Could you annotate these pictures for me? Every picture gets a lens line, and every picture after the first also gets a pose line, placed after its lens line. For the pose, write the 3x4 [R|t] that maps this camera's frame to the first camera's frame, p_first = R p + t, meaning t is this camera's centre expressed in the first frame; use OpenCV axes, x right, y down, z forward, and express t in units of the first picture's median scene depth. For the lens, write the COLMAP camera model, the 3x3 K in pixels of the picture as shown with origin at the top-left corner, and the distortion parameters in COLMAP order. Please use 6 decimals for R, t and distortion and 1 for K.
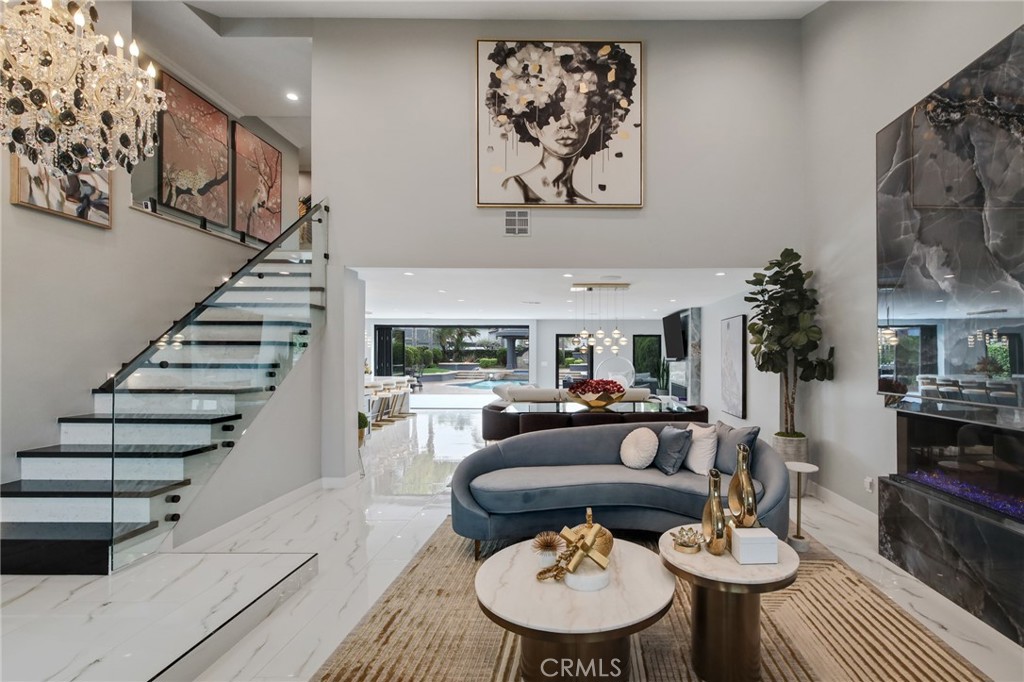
lens RADIAL K [[450.2, 0, 530.8], [0, 450.2, 355.3], [0, 0, 1]] dist [0.003885, -0.000624]
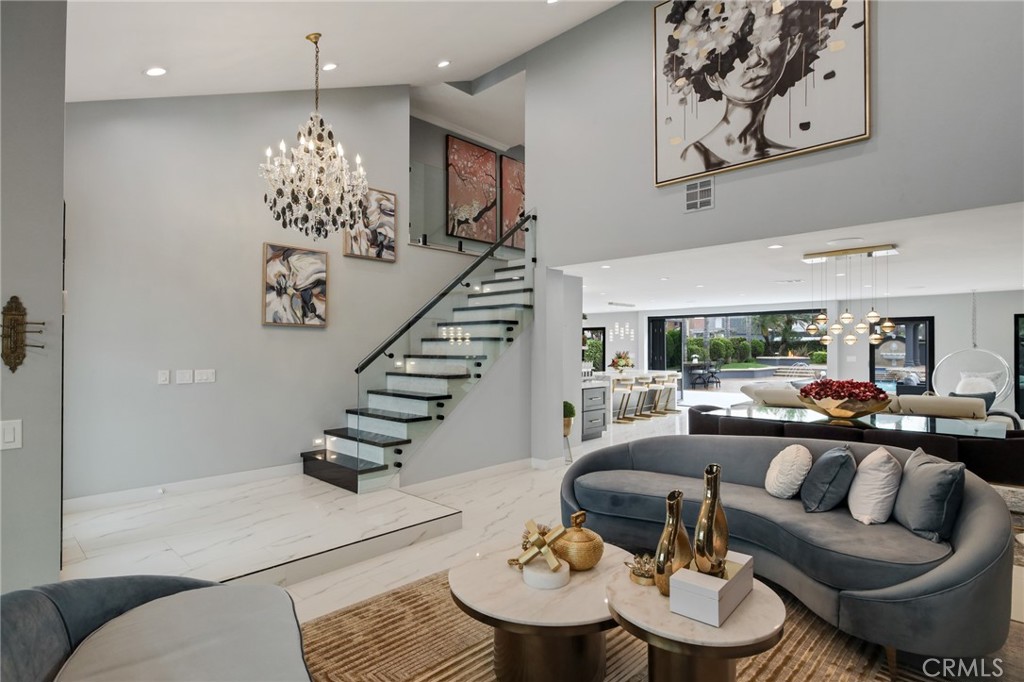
lens RADIAL K [[479.1, 0, 509.3], [0, 479.1, 345.4], [0, 0, 1]] dist [0.004130, -0.000599]
pose [[0.759107, -0.007447, -0.650923, 0.295829], [0.003828, 0.999968, -0.006975, -0.000087], [0.650955, 0.002803, 0.759111, 0.061920]]
